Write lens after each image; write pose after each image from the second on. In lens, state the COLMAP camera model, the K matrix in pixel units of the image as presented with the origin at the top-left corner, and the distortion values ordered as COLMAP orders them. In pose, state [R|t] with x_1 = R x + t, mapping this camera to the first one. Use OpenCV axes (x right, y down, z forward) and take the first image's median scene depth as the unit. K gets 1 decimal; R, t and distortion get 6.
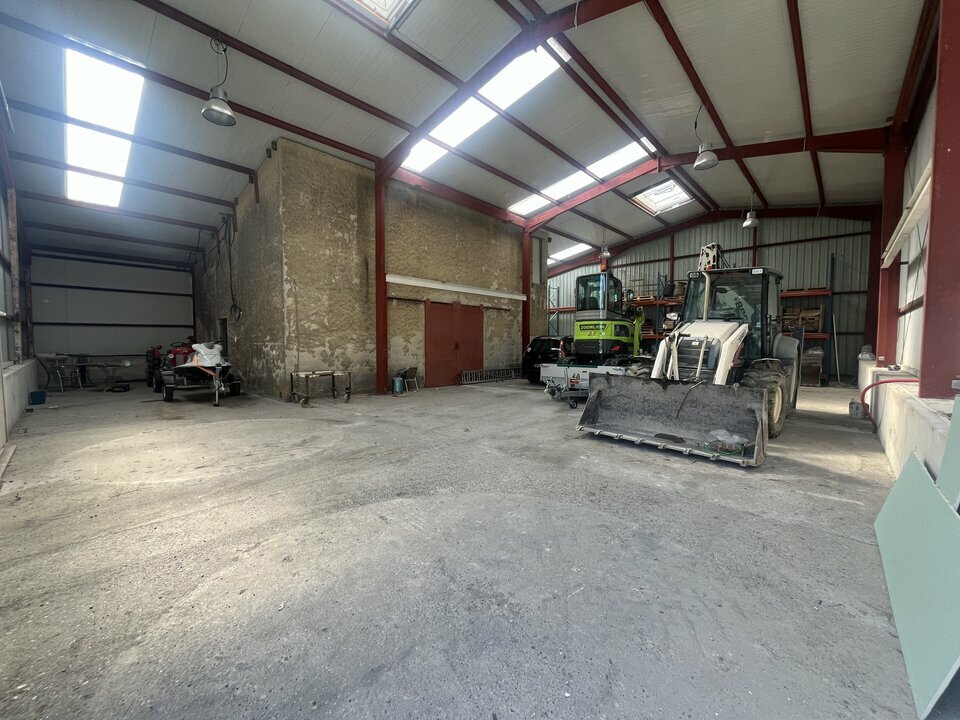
lens RADIAL K [[387.4, 0, 476.6], [0, 387.4, 357.1], [0, 0, 1]] dist [-0.001019, -0.000484]
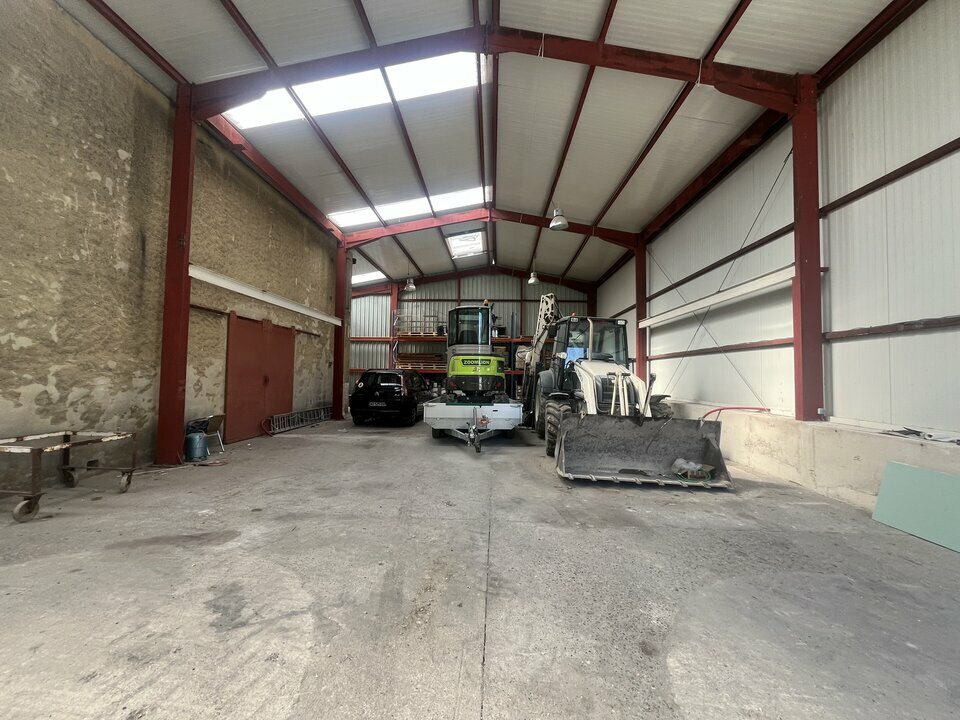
lens RADIAL K [[387.4, 0, 474.5], [0, 387.4, 356.2], [0, 0, 1]] dist [-0.001019, -0.000484]
pose [[0.756234, 0.041777, 0.652967, -0.286554], [0.012684, 0.996836, -0.078468, -0.015518], [-0.654179, 0.067623, 0.753311, 0.254409]]
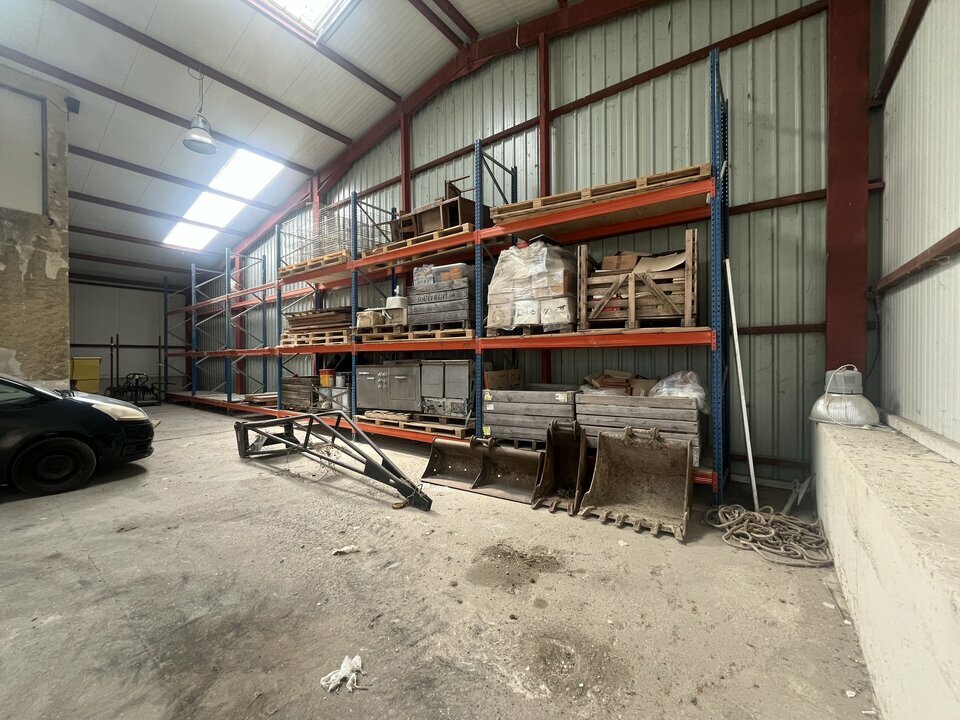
lens RADIAL K [[387.4, 0, 475.6], [0, 387.4, 362.4], [0, 0, 1]] dist [-0.001019, -0.000484]
pose [[0.993910, -0.007148, 0.109961, 0.888336], [0.012198, 0.998898, -0.045321, -0.030442], [-0.109516, 0.046386, 0.992902, 0.931178]]
